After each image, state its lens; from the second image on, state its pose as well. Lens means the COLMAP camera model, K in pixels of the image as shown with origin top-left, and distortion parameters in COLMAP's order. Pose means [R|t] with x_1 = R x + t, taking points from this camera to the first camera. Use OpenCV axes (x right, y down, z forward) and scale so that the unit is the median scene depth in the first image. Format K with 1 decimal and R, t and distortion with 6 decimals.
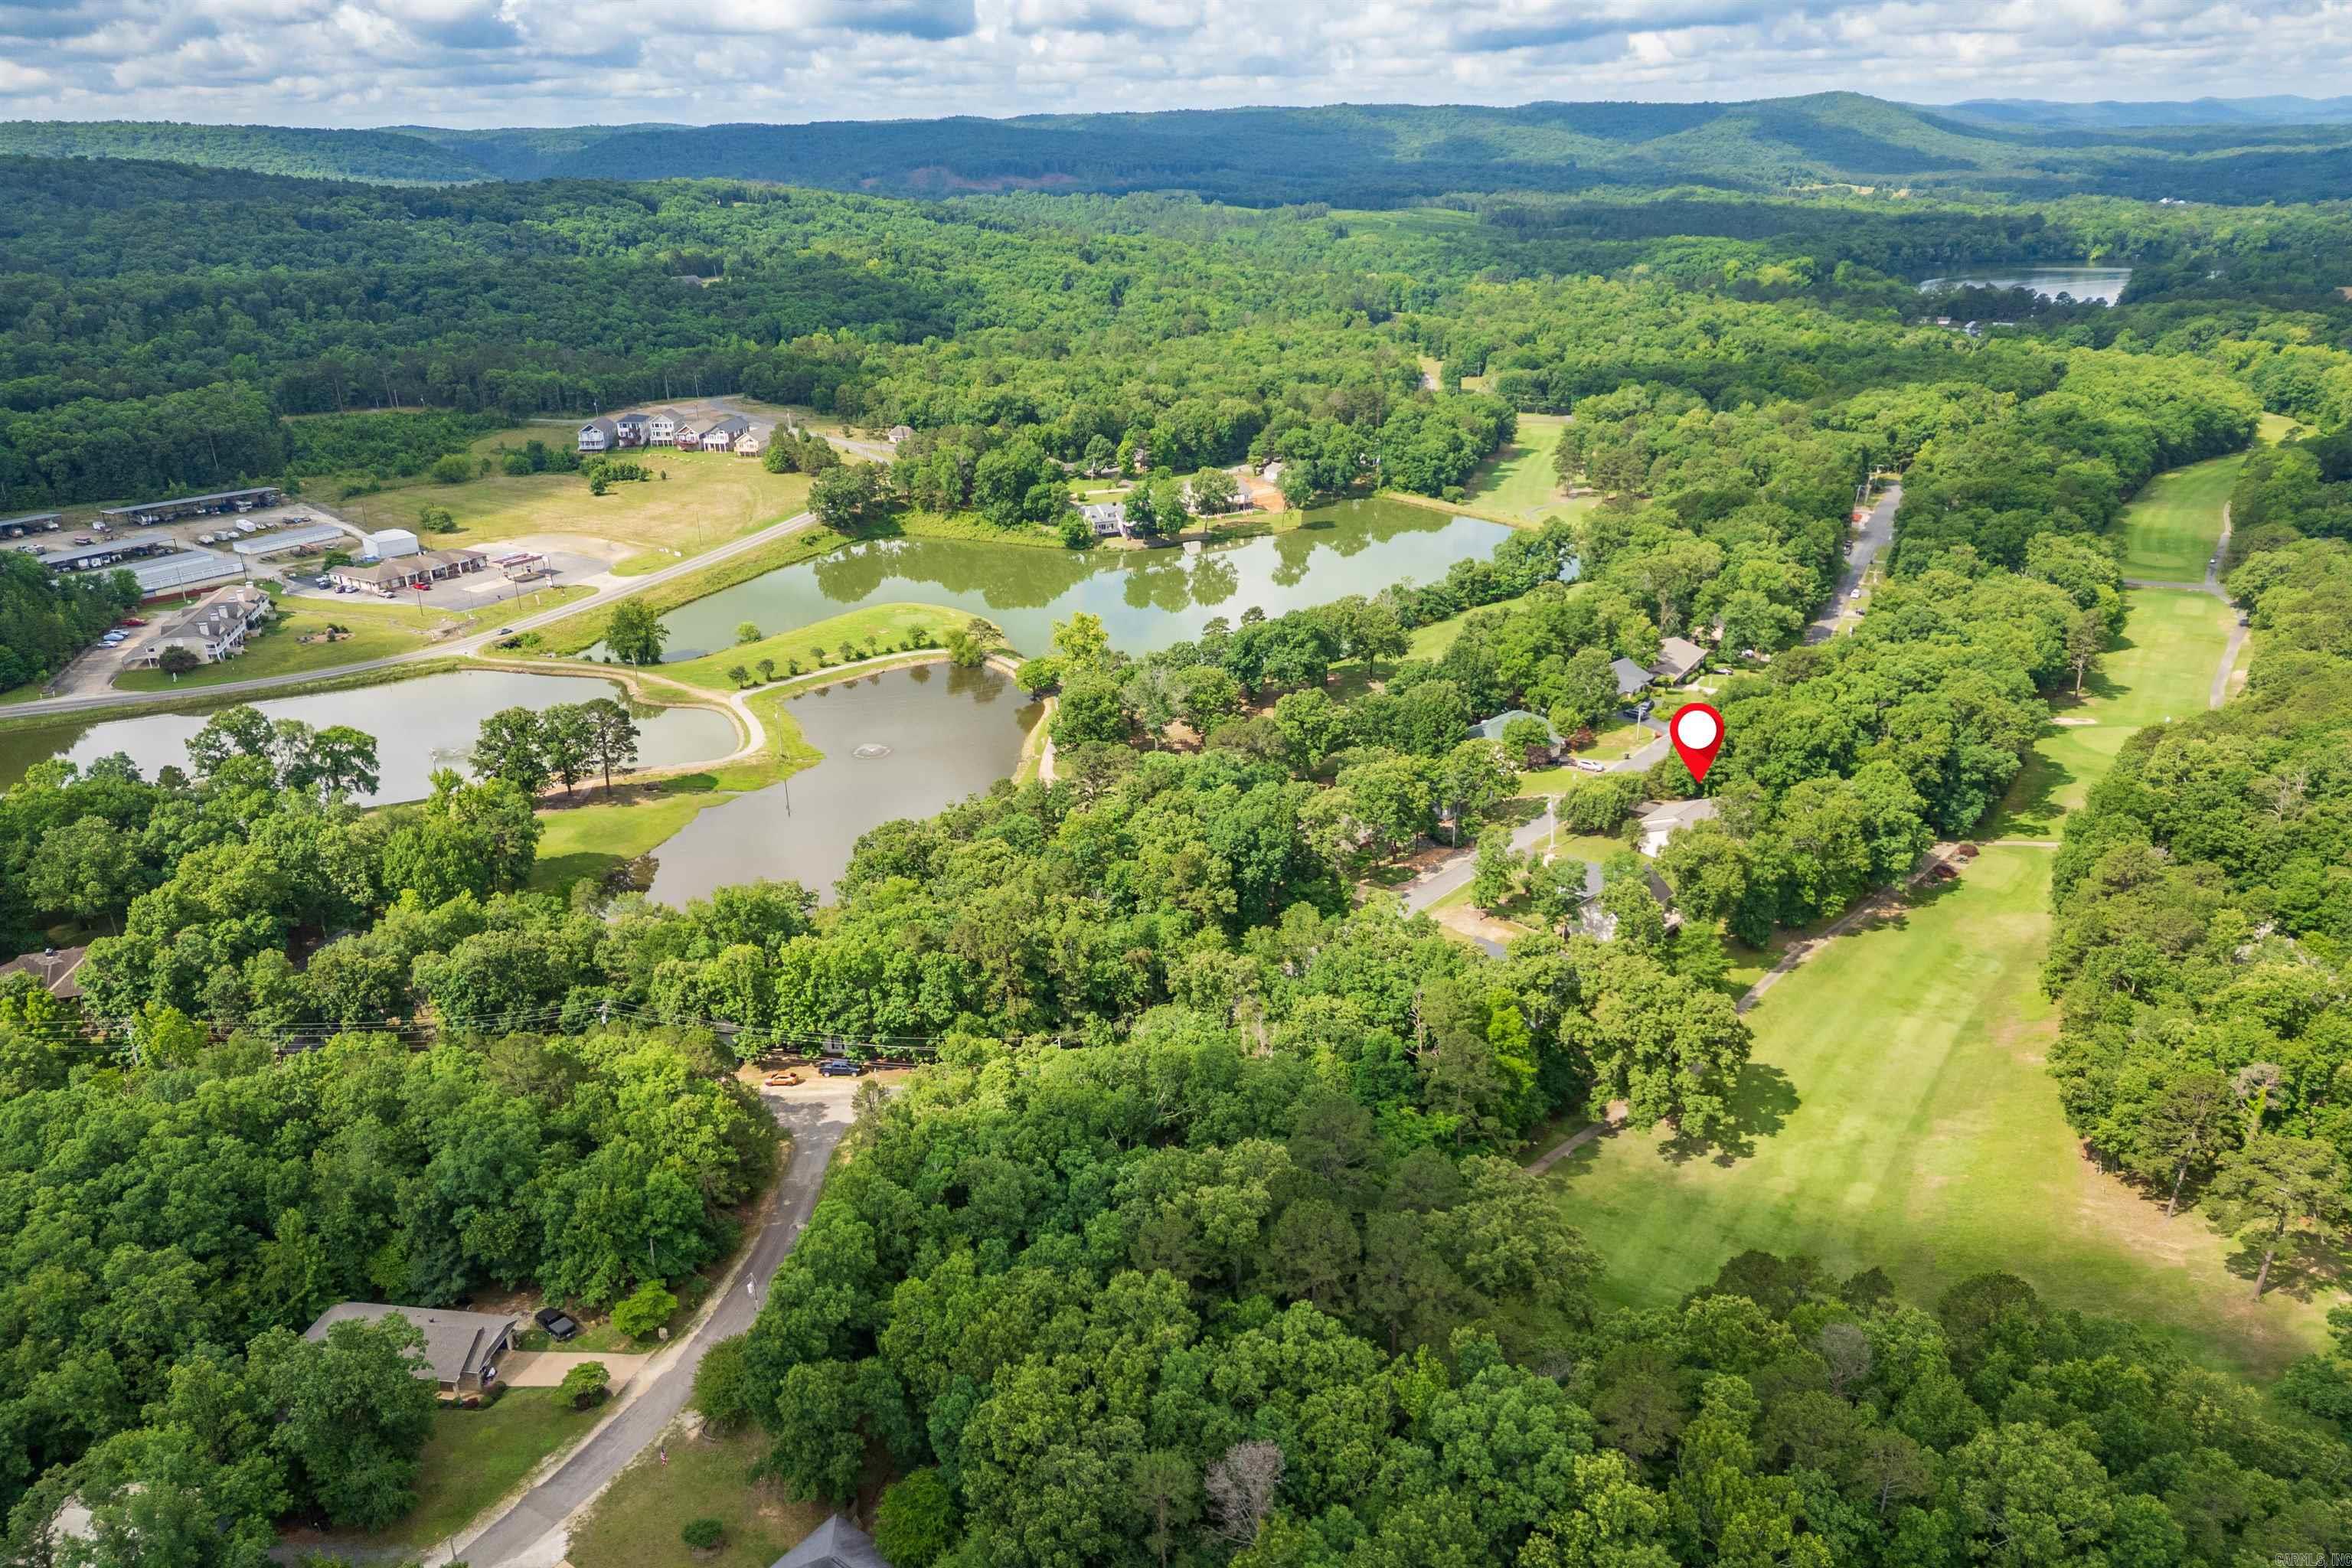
lens RADIAL K [[1671.9, 0, 1173.7], [0, 1671.9, 844.4], [0, 0, 1]] dist [0.084058, -0.063043]
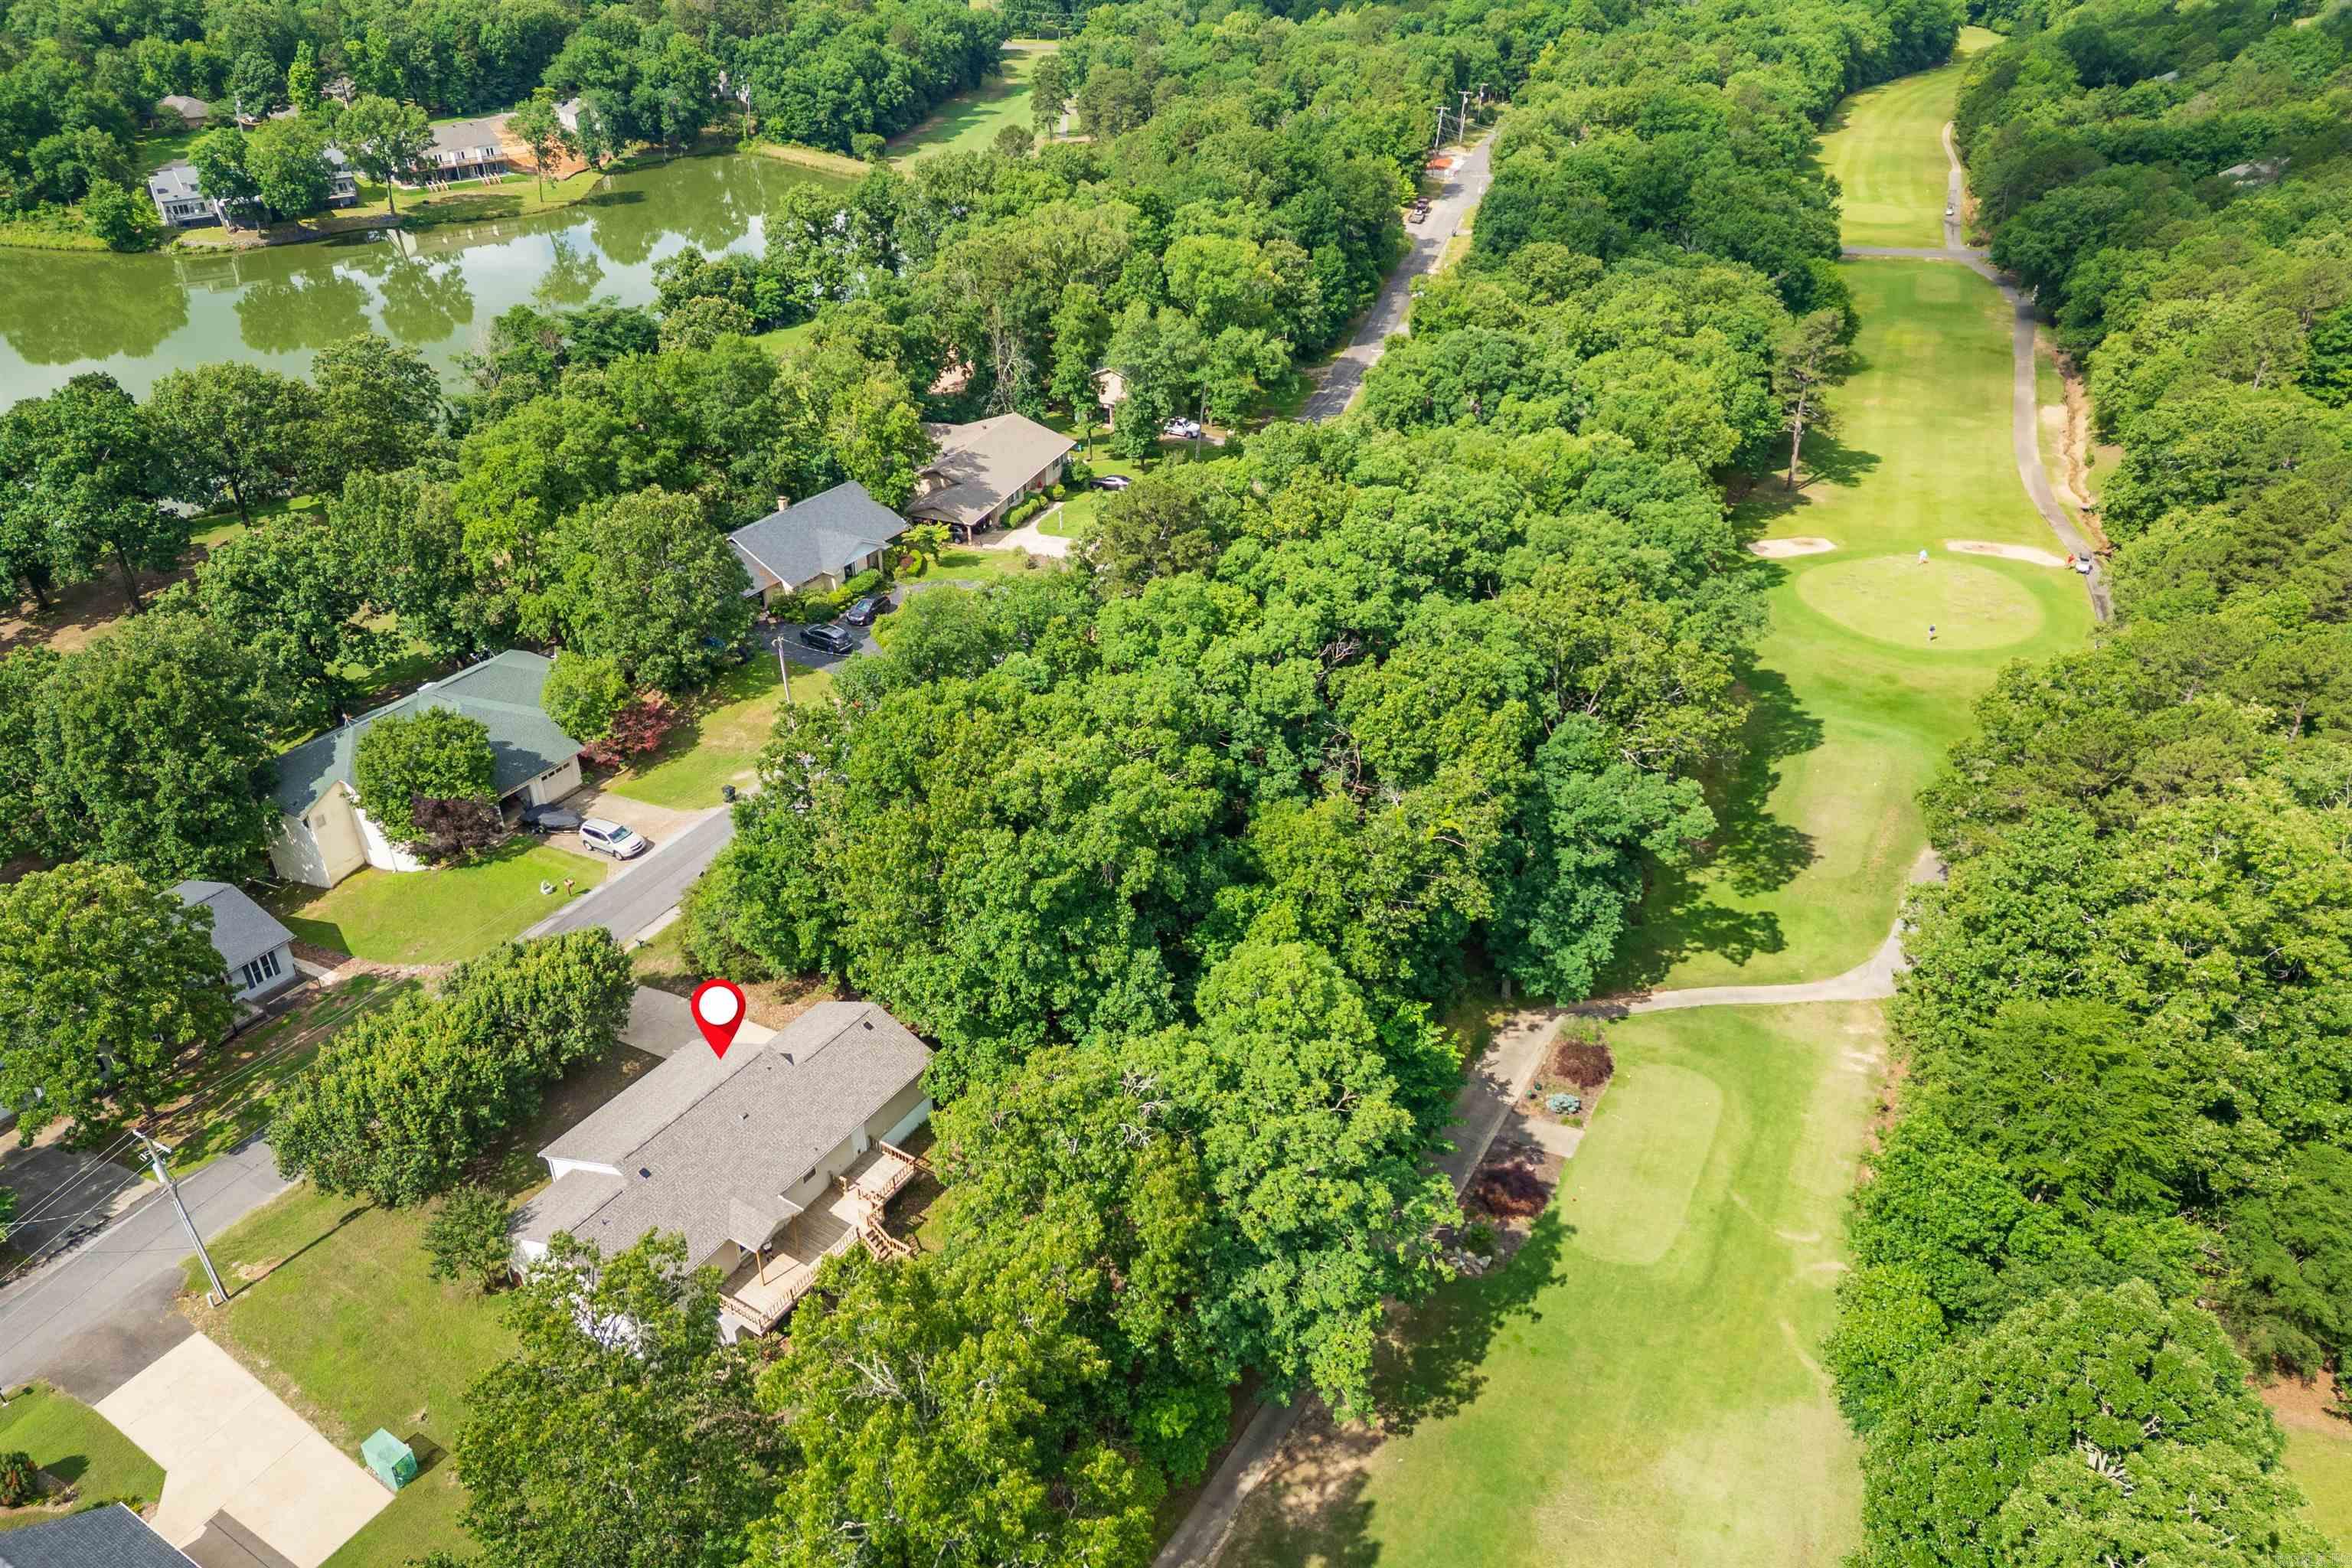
lens RADIAL K [[1612.8, 0, 1173.3], [0, 1612.8, 773.3], [0, 0, 1]] dist [0.075296, -0.059629]
pose [[0.984148, -0.089085, 0.153351, 0.180092], [0.066731, 0.987149, 0.145199, -0.058858], [-0.164315, -0.132664, 0.977446, 0.368744]]
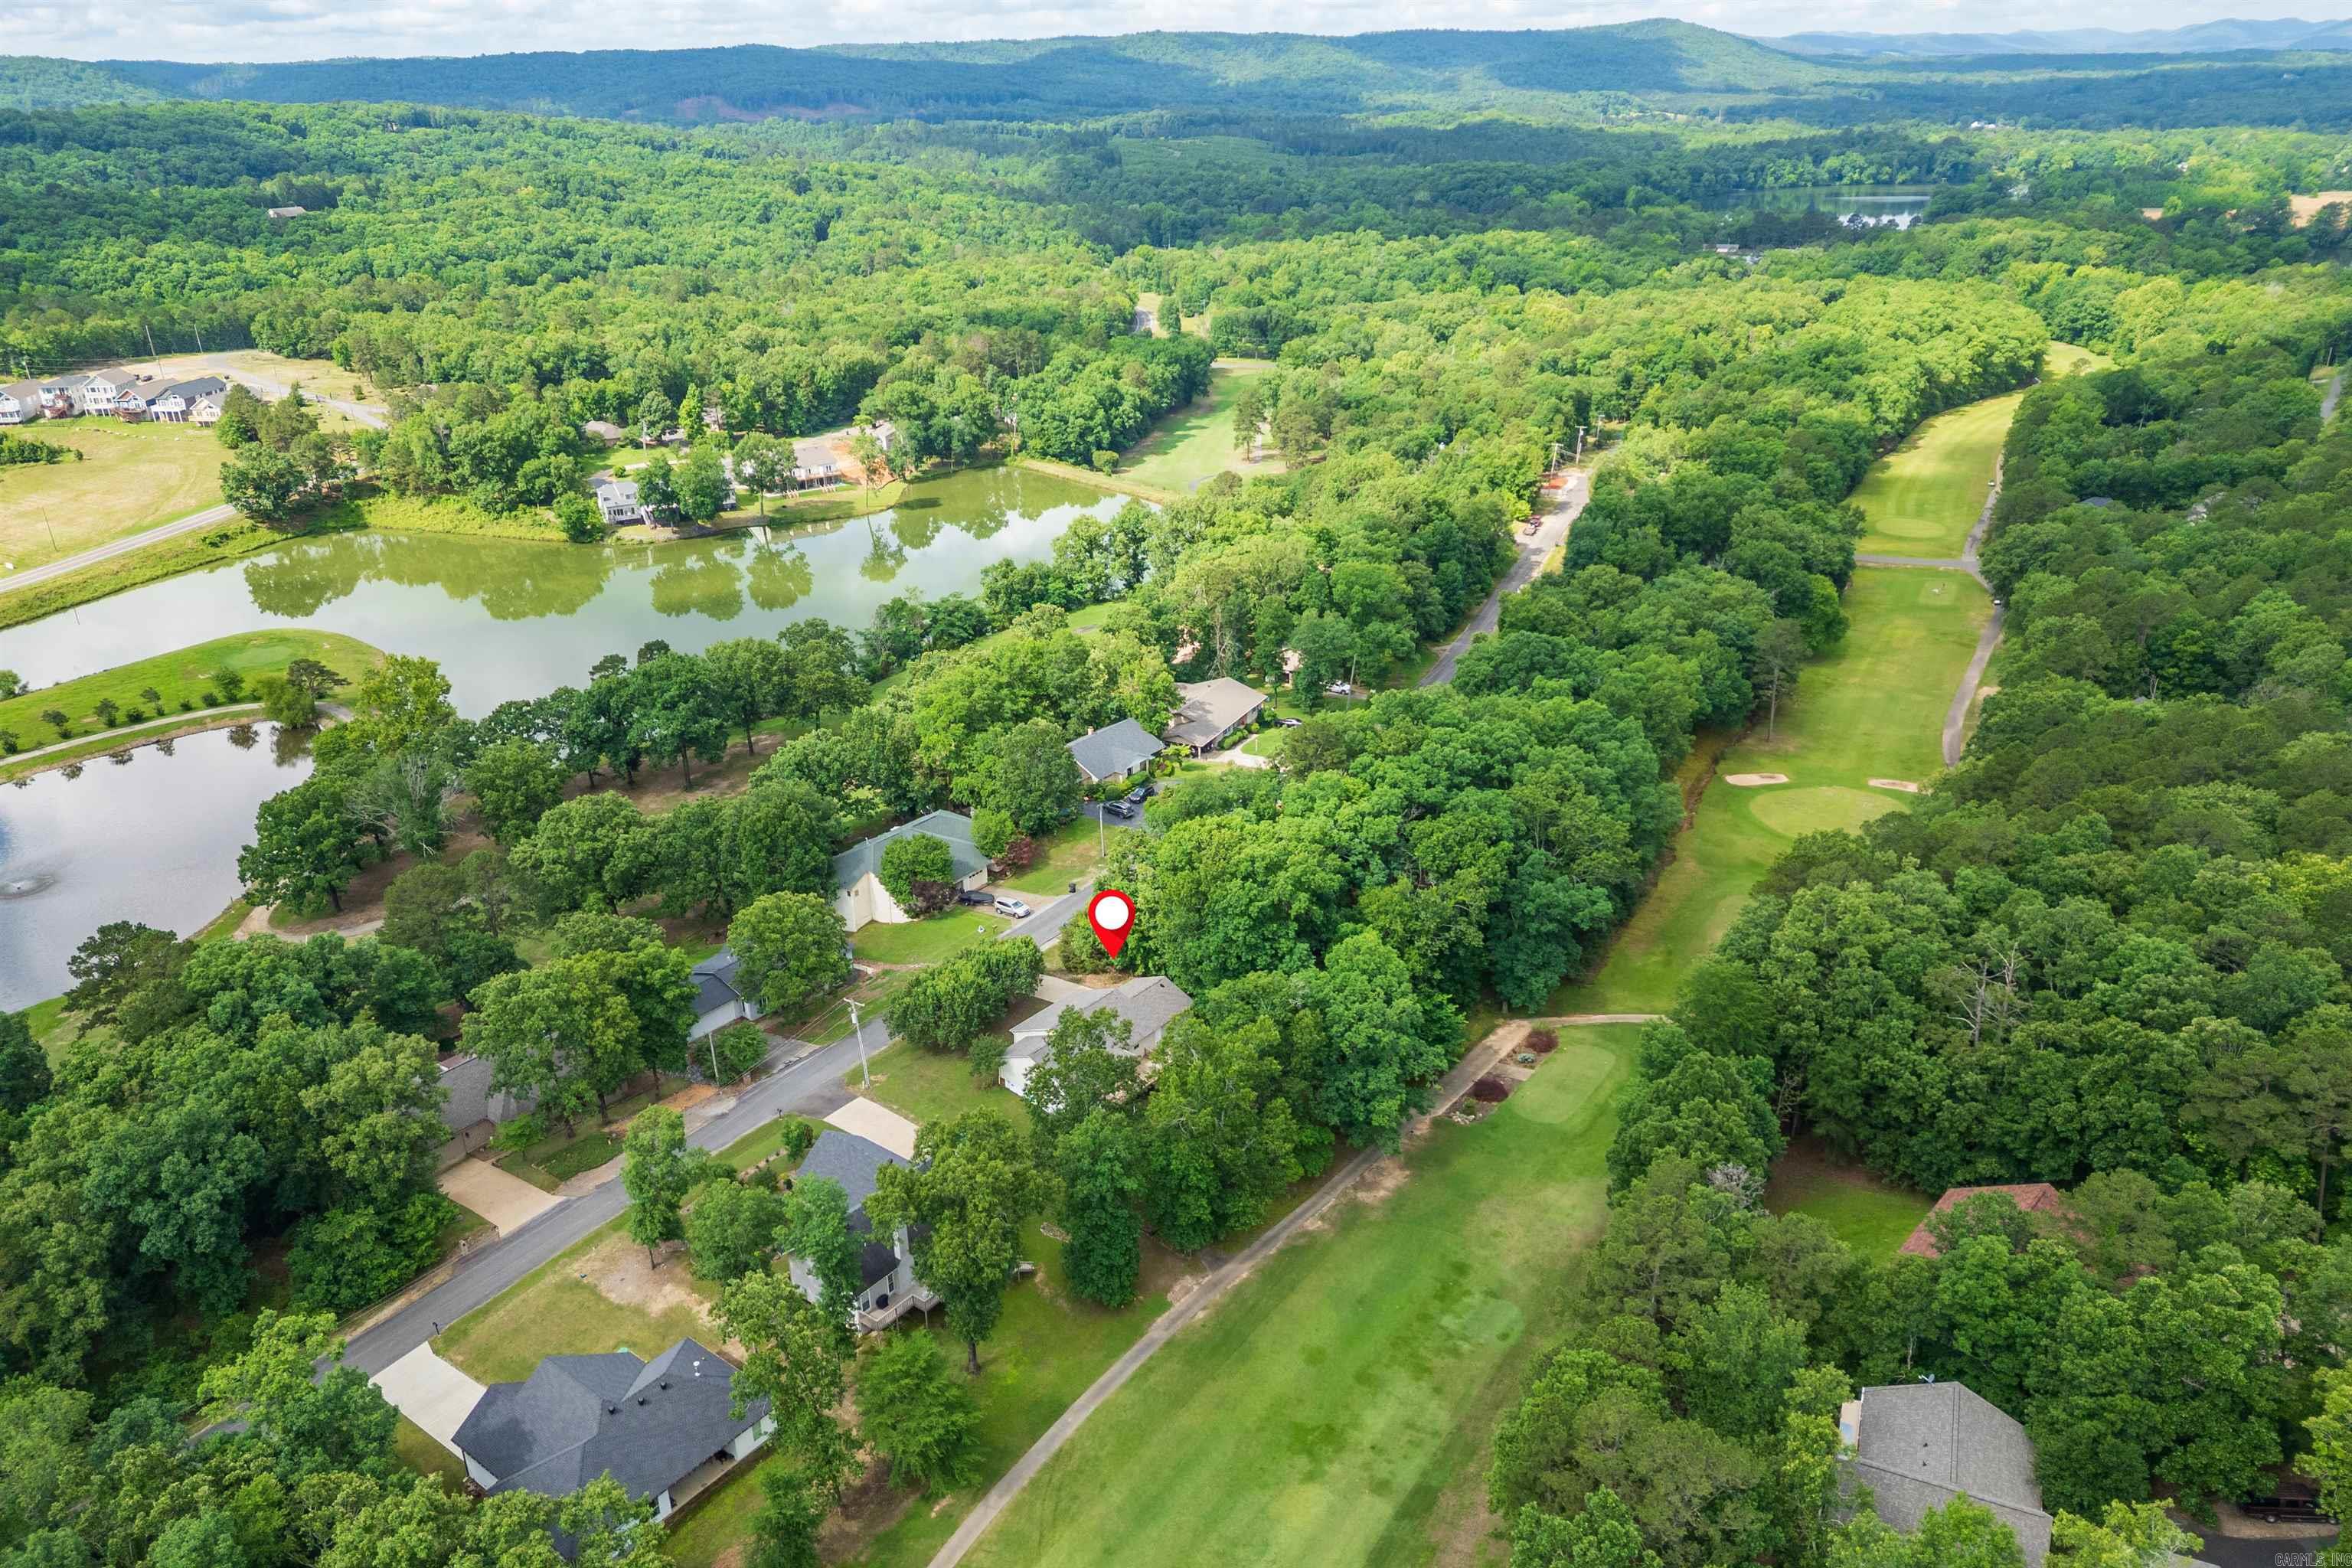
lens RADIAL K [[1627.7, 0, 1179.3], [0, 1627.7, 862.8], [0, 0, 1]] dist [0.110902, -0.119515]
pose [[0.997114, -0.039712, 0.064705, 0.156663], [0.036771, 0.998263, 0.046038, -0.052040], [-0.066421, -0.043526, 0.996842, 0.209009]]
